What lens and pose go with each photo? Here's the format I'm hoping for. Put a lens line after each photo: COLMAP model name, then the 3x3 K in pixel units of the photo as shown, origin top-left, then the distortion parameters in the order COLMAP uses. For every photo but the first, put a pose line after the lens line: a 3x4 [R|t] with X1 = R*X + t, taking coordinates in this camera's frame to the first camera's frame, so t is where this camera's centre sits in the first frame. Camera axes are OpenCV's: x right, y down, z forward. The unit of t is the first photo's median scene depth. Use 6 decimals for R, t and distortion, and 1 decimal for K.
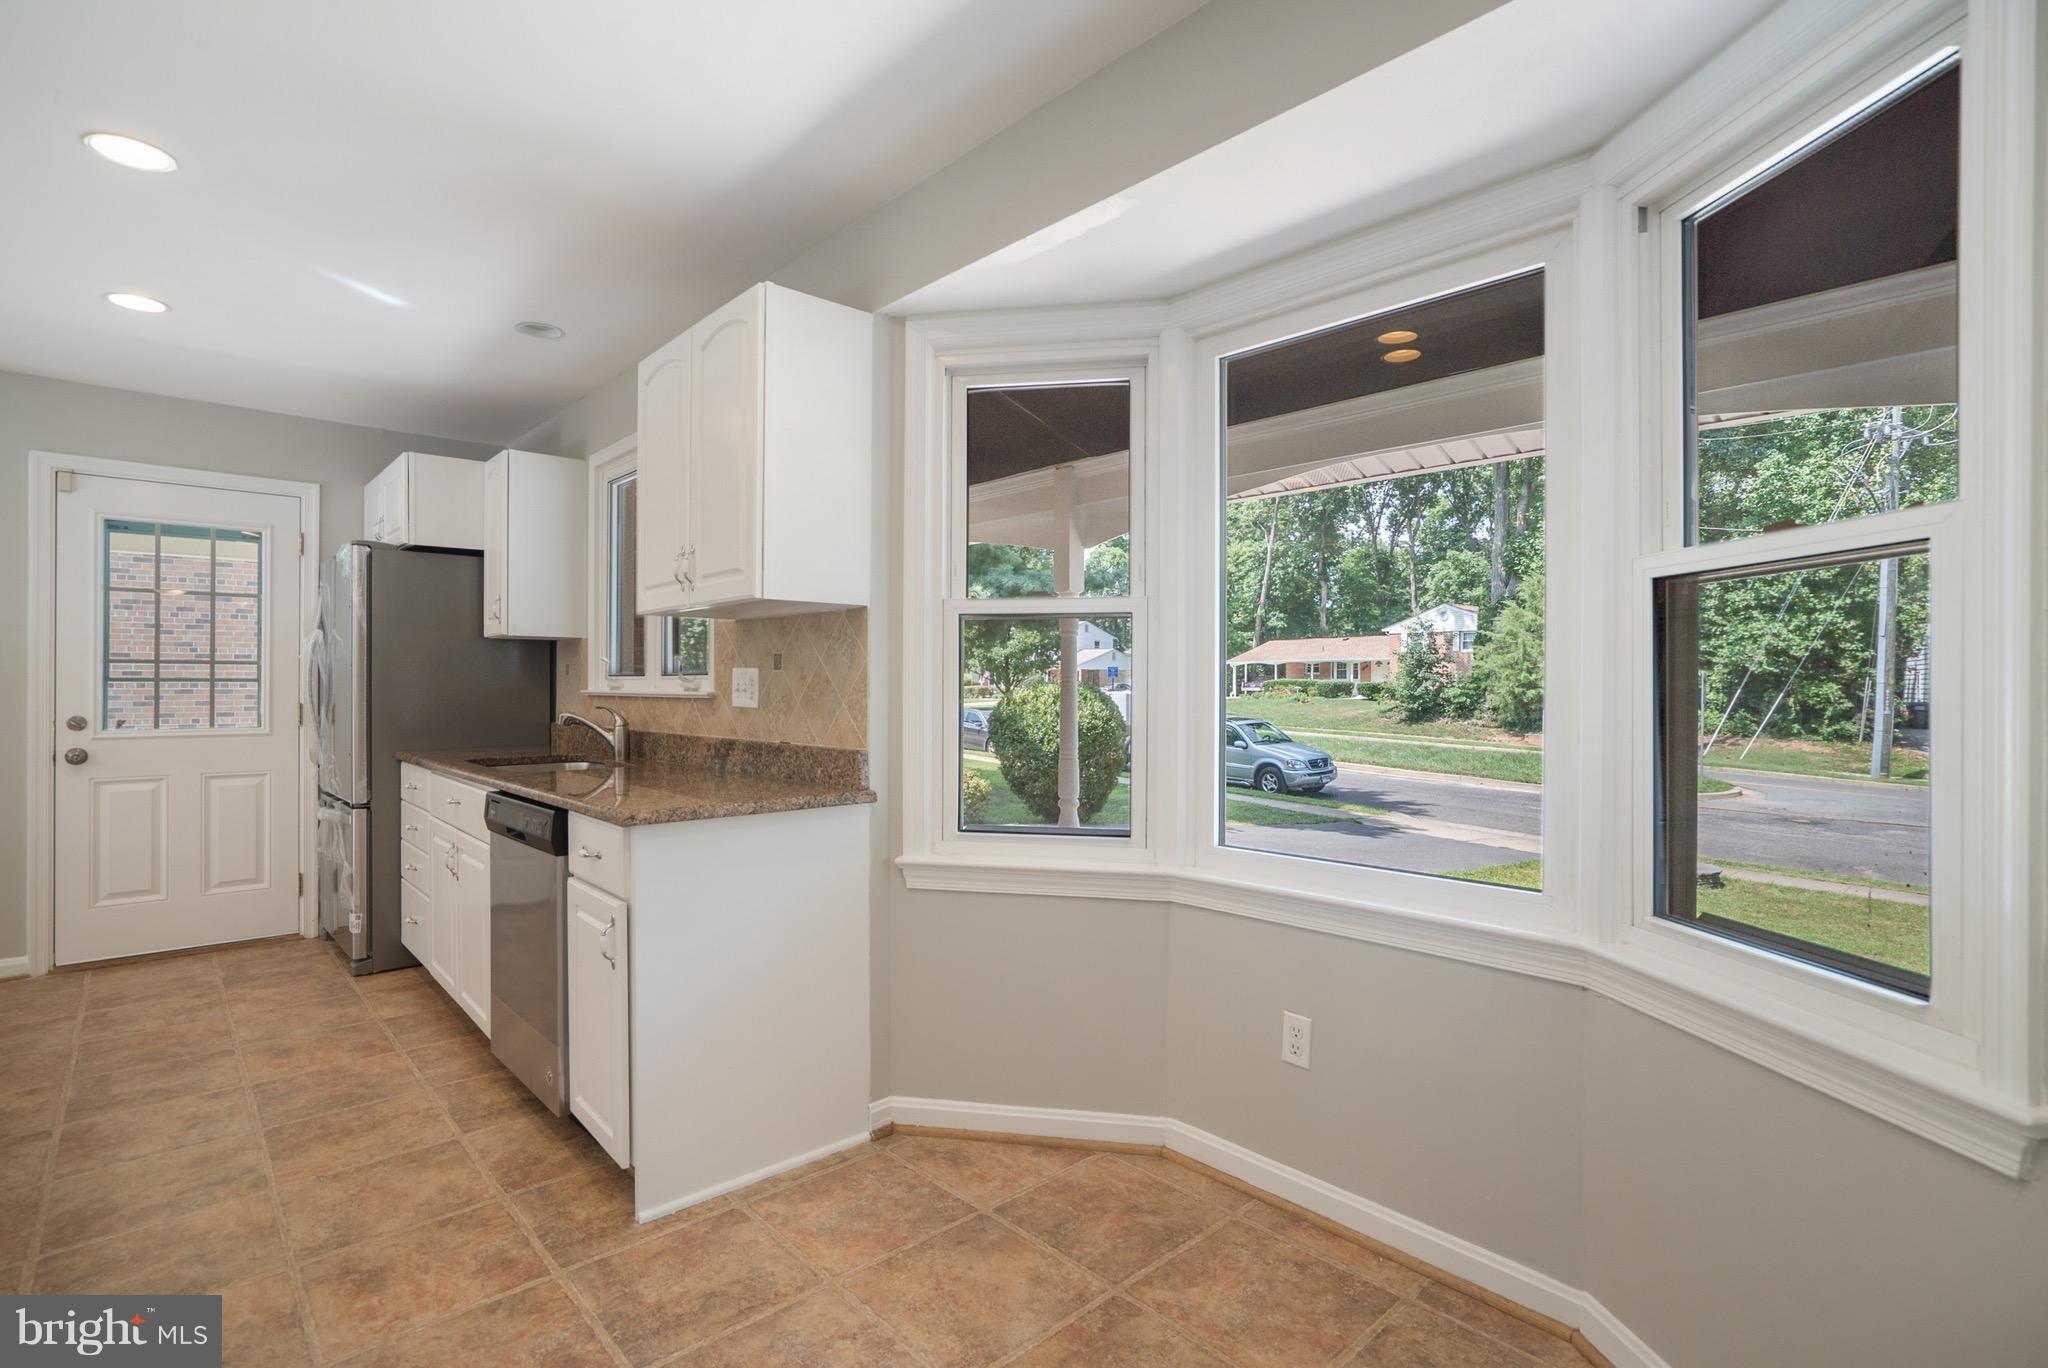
lens RADIAL K [[983.3, 0, 1024.0], [0, 983.3, 684.0], [0, 0, 1]] dist [-0.038334, 0.019629]
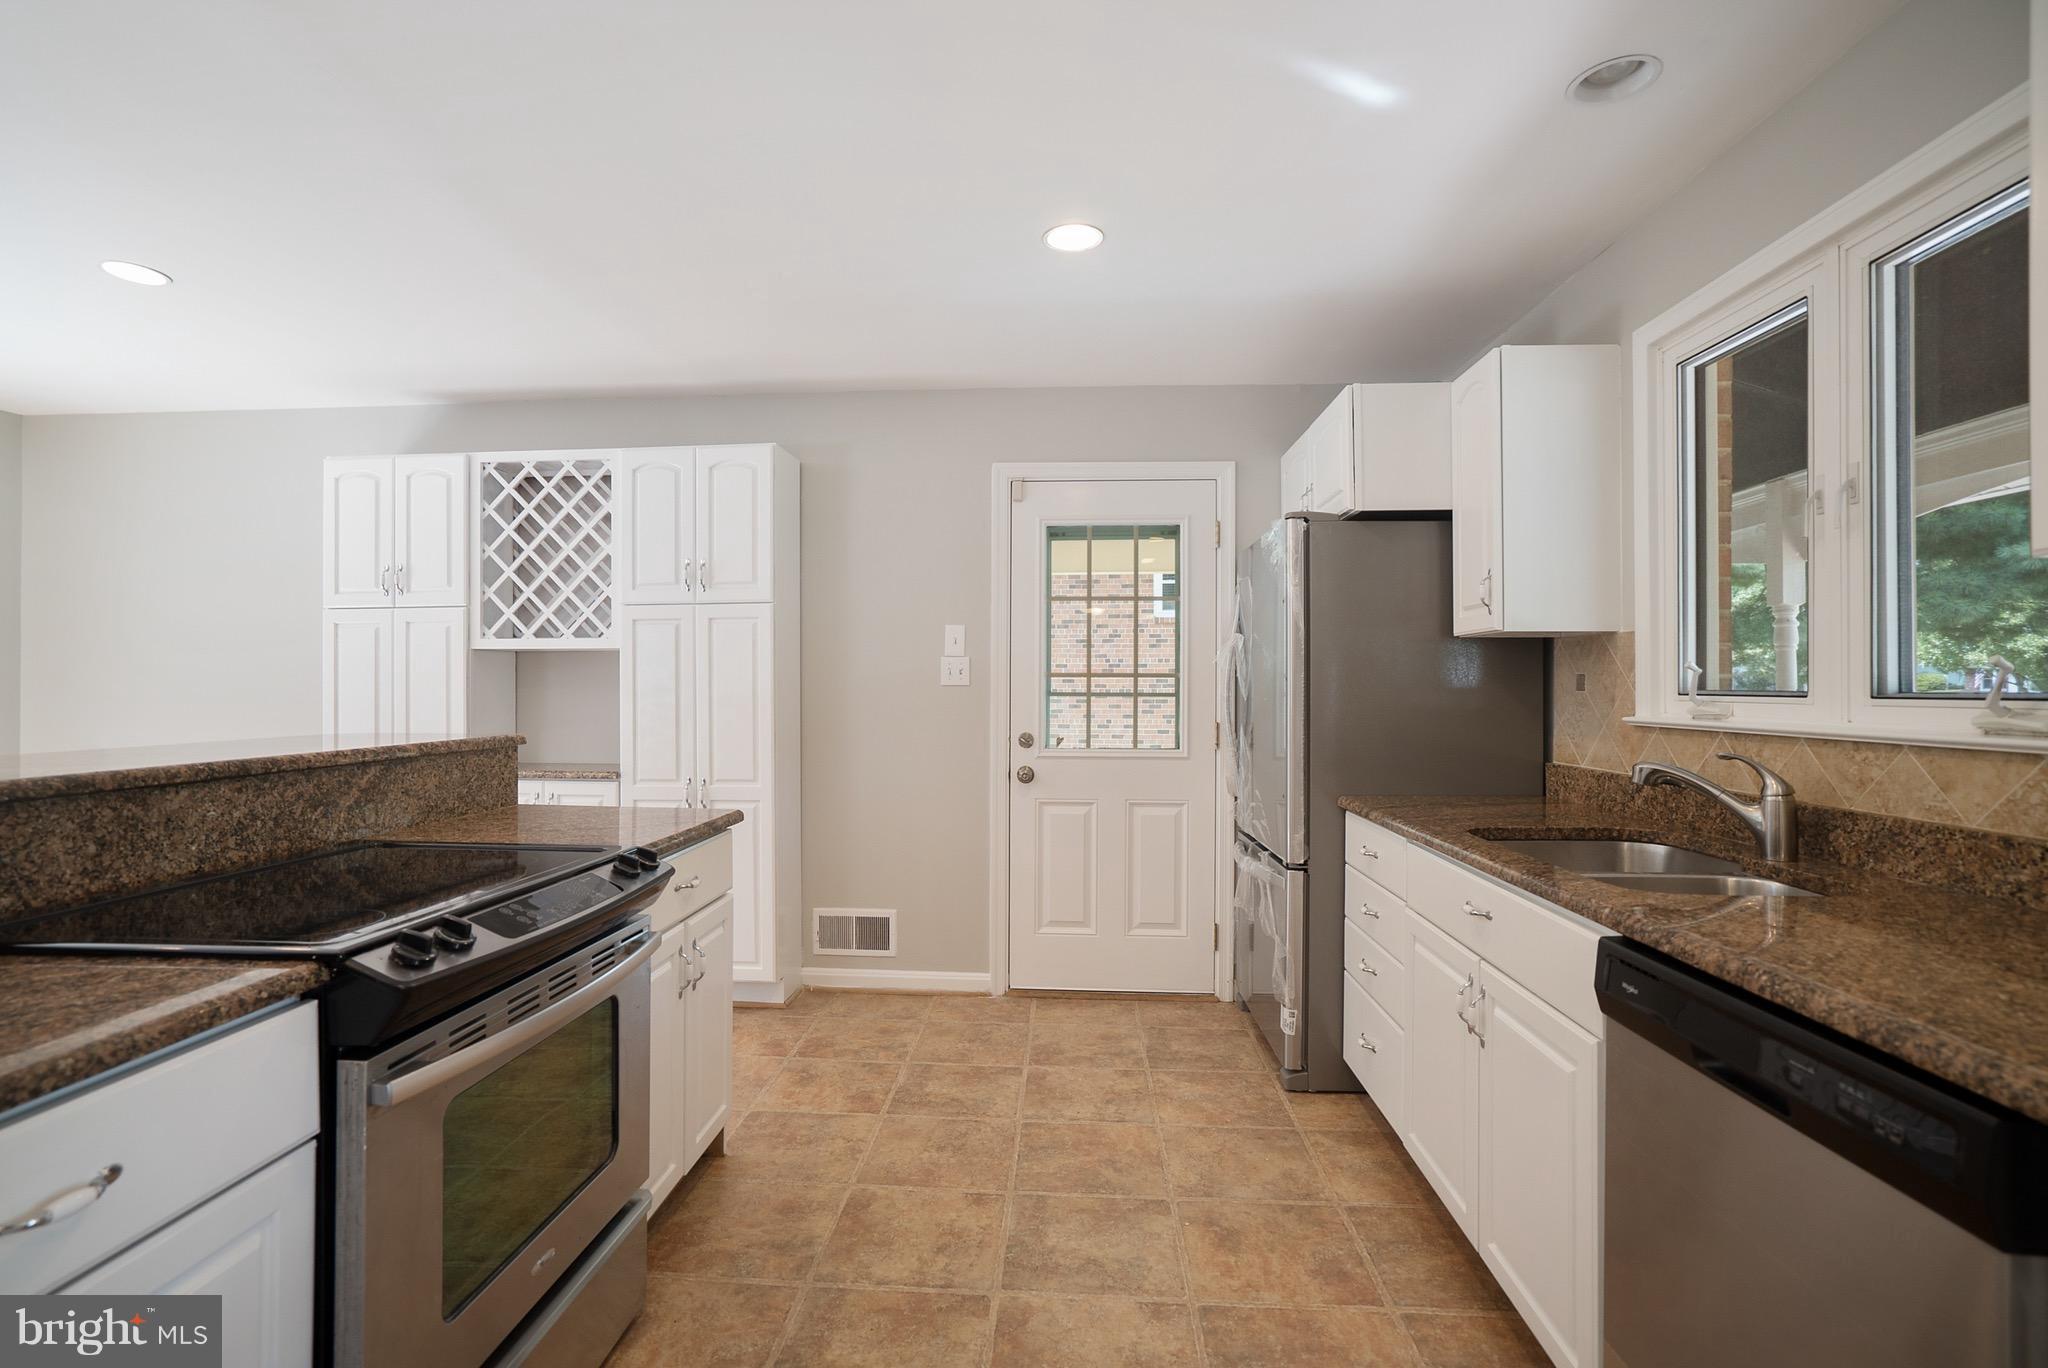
lens RADIAL K [[955.1, 0, 1017.2], [0, 955.1, 680.0], [0, 0, 1]] dist [-0.047189, 0.021770]
pose [[0.697670, -0.003408, -0.716411, -0.299115], [-0.002041, 0.999975, -0.006746, -0.012433], [0.716416, 0.006169, 0.697646, 0.322424]]
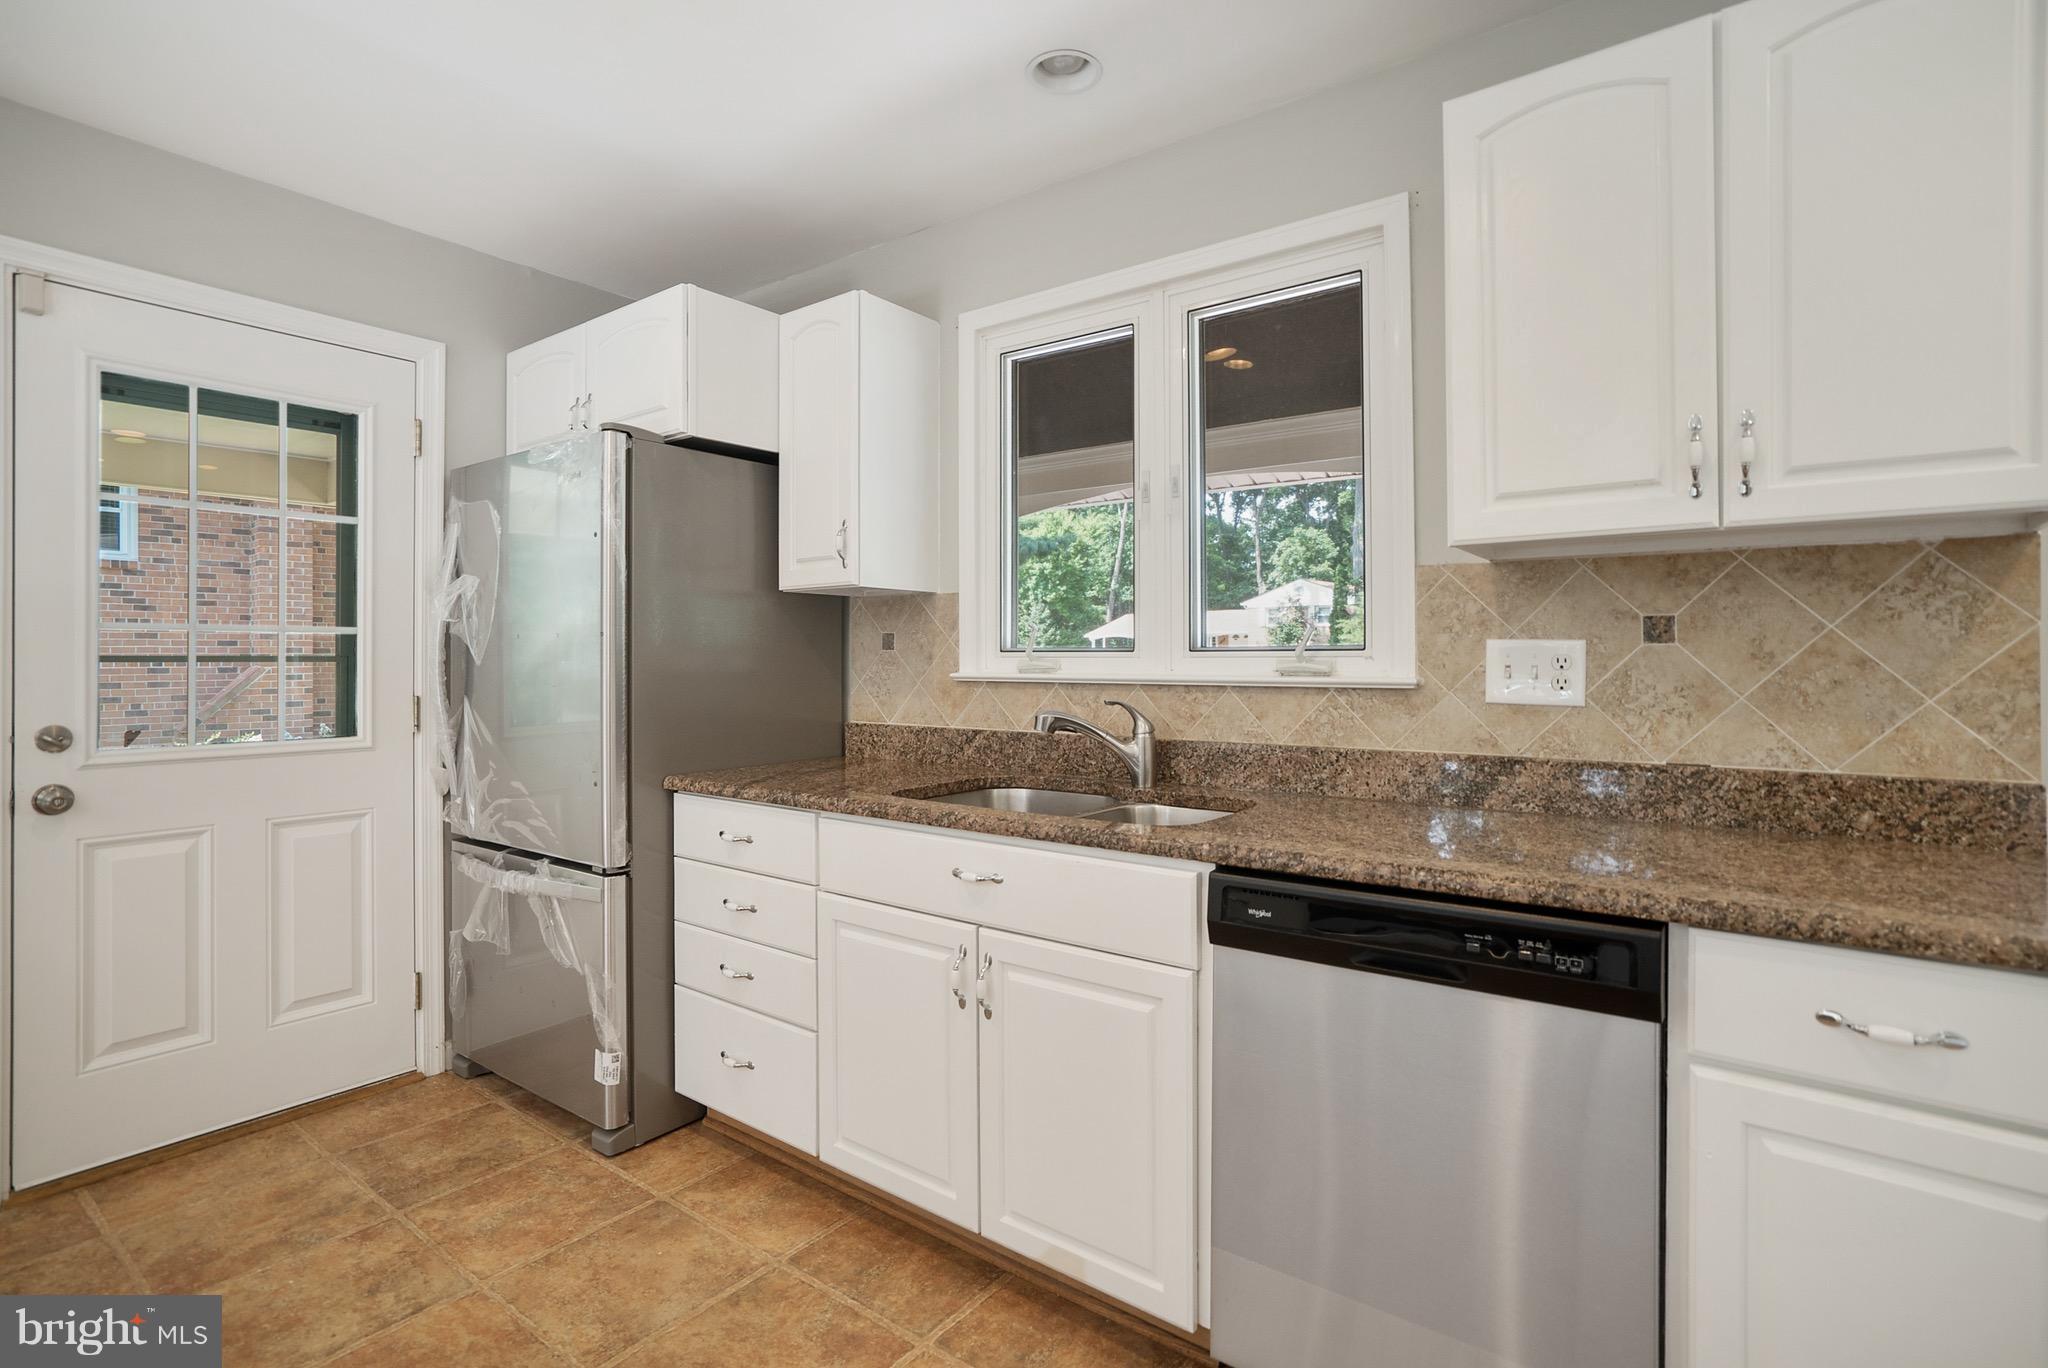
lens RADIAL K [[979.8, 0, 992.0], [0, 979.8, 656.5], [0, 0, 1]] dist [-0.044336, 0.024425]
pose [[0.982617, -0.001553, 0.185640, -0.550854], [0.001752, 0.999998, -0.000909, -0.004516], [-0.185638, 0.001219, 0.982617, 0.360614]]
